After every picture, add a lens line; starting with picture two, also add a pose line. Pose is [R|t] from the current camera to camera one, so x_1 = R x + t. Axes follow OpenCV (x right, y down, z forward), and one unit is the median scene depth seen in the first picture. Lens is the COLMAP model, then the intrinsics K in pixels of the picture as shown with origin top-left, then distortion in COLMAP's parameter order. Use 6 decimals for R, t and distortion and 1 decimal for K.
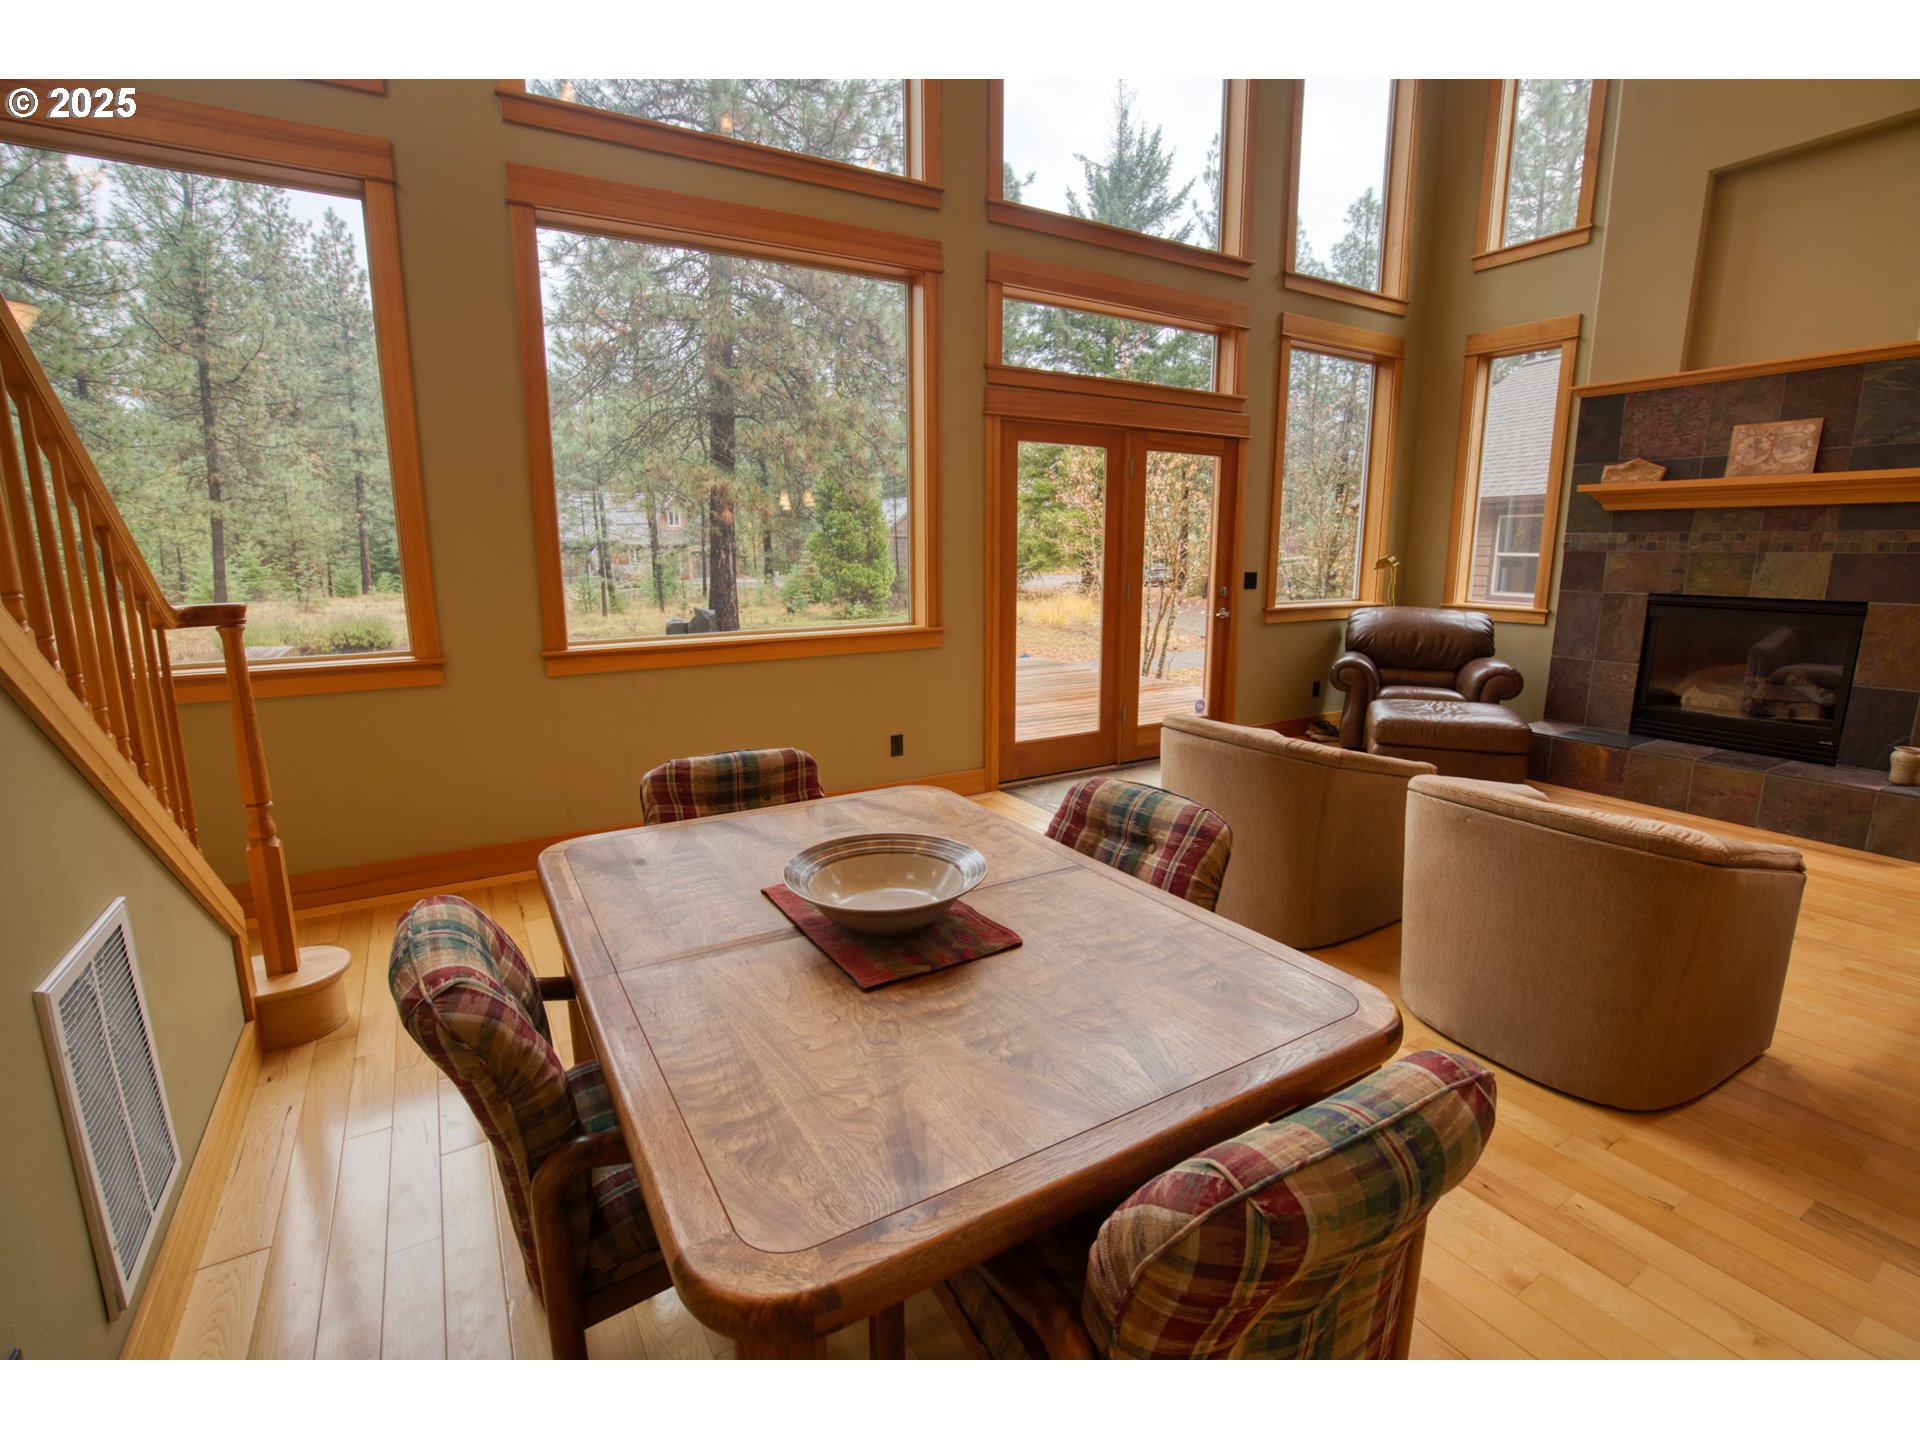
lens RADIAL K [[883.7, 0, 954.4], [0, 883.7, 719.9], [0, 0, 1]] dist [-0.054831, 0.019387]
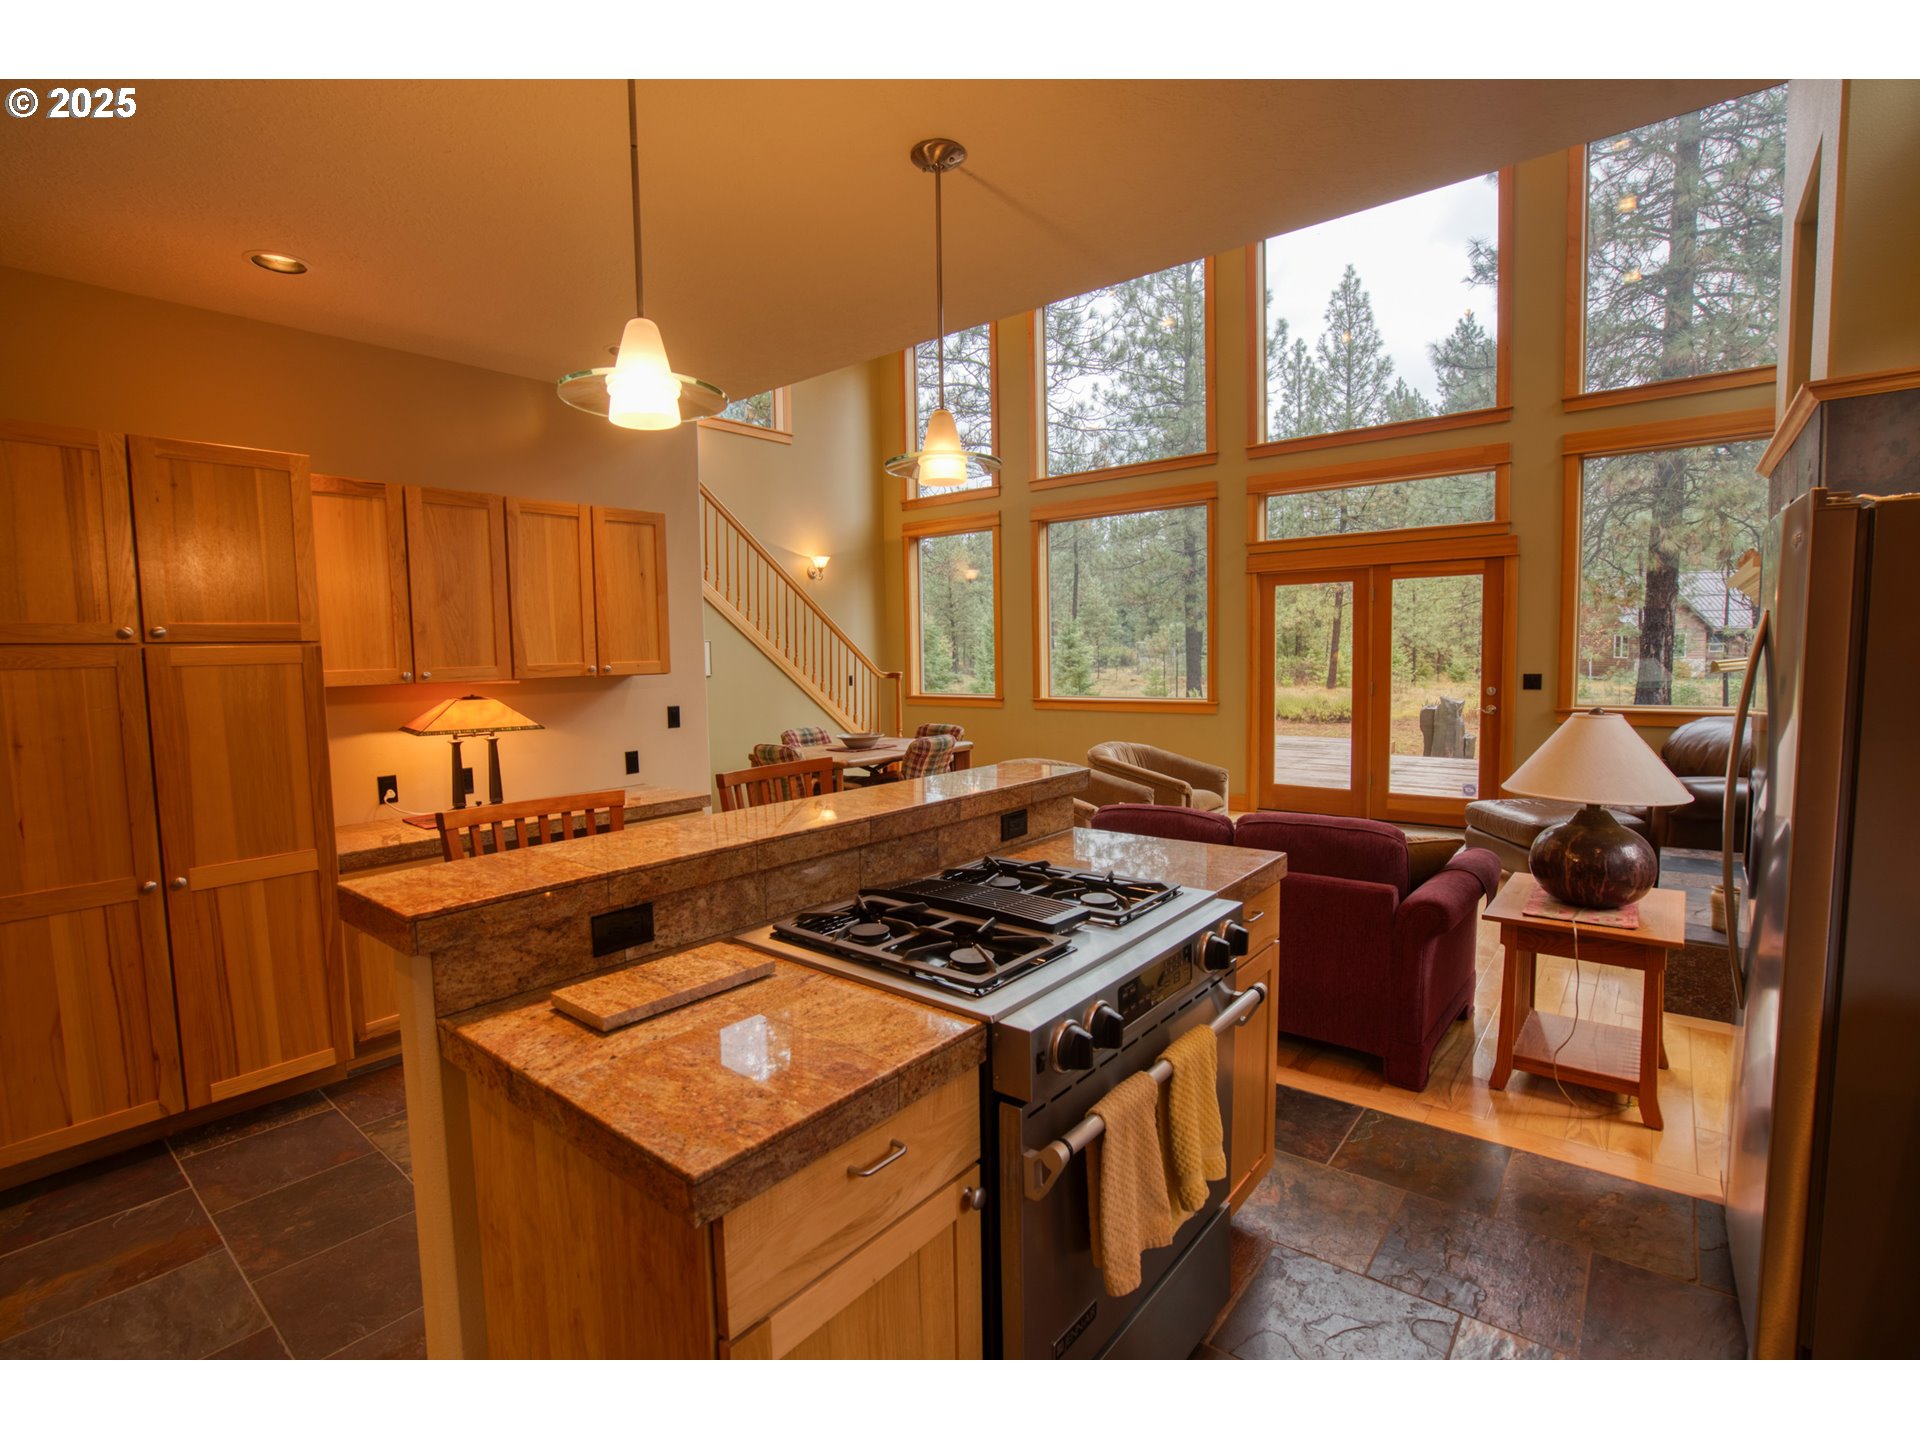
lens RADIAL K [[883.7, 0, 942.6], [0, 883.7, 719.2], [0, 0, 1]] dist [-0.054831, 0.019387]
pose [[0.327902, 0.069942, -0.942119, 1.350594], [-0.164258, 0.986287, 0.016051, -0.014642], [0.930322, 0.149488, 0.334894, -0.025908]]
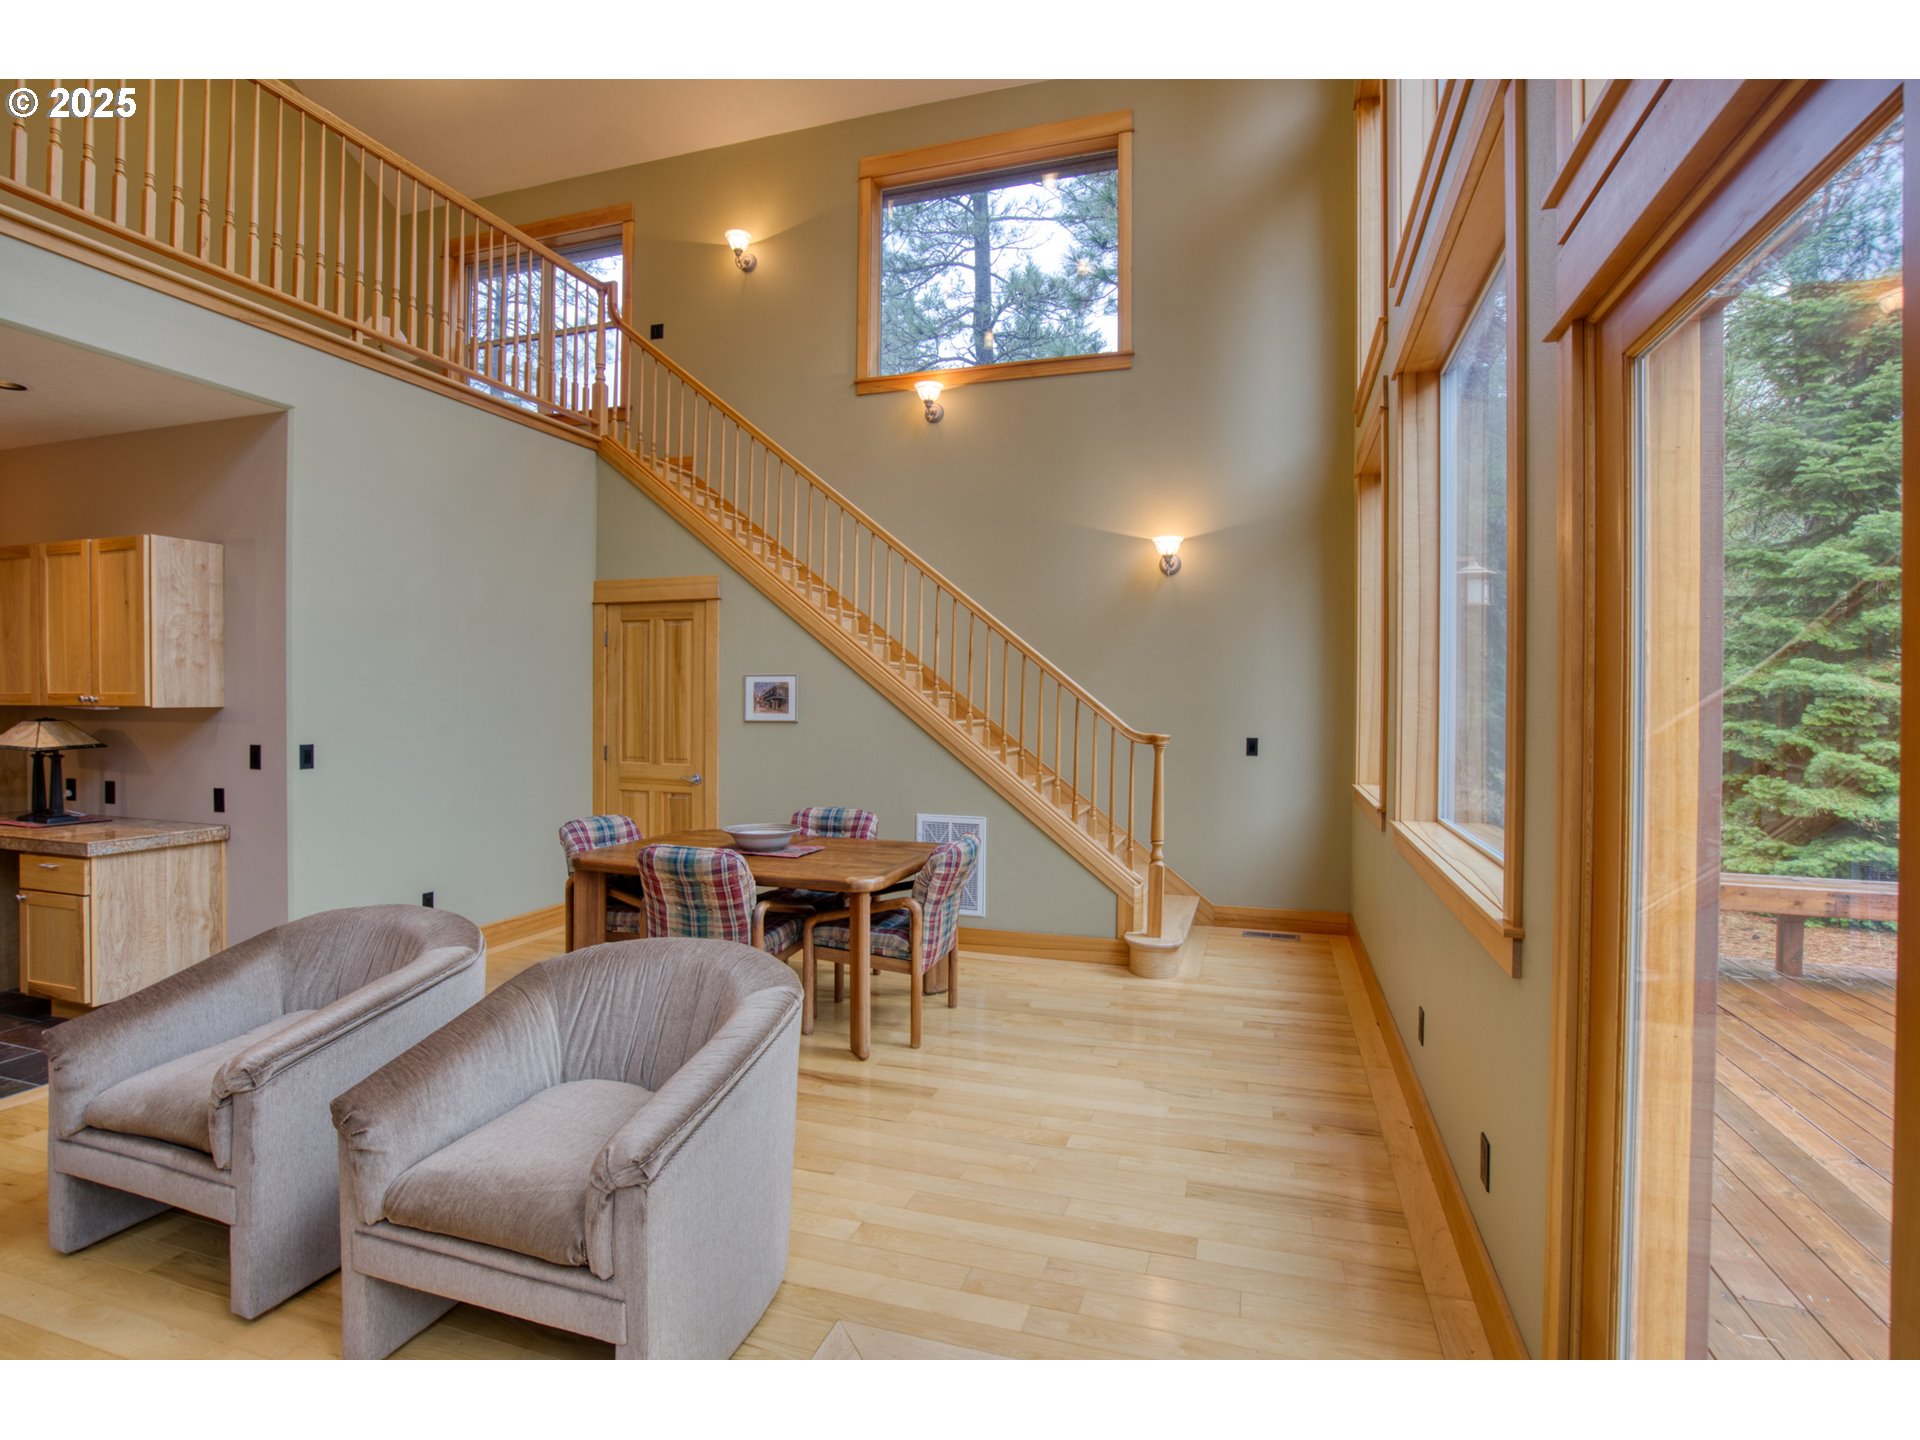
lens RADIAL K [[942.5, 0, 958.1], [0, 942.5, 707.1], [0, 0, 1]] dist [-0.055963, 0.023003]
pose [[-0.750488, 0.003591, -0.660874, 0.436392], [-0.133548, 0.978531, 0.156974, -0.231676], [0.647250, 0.206066, -0.733897, 1.103014]]
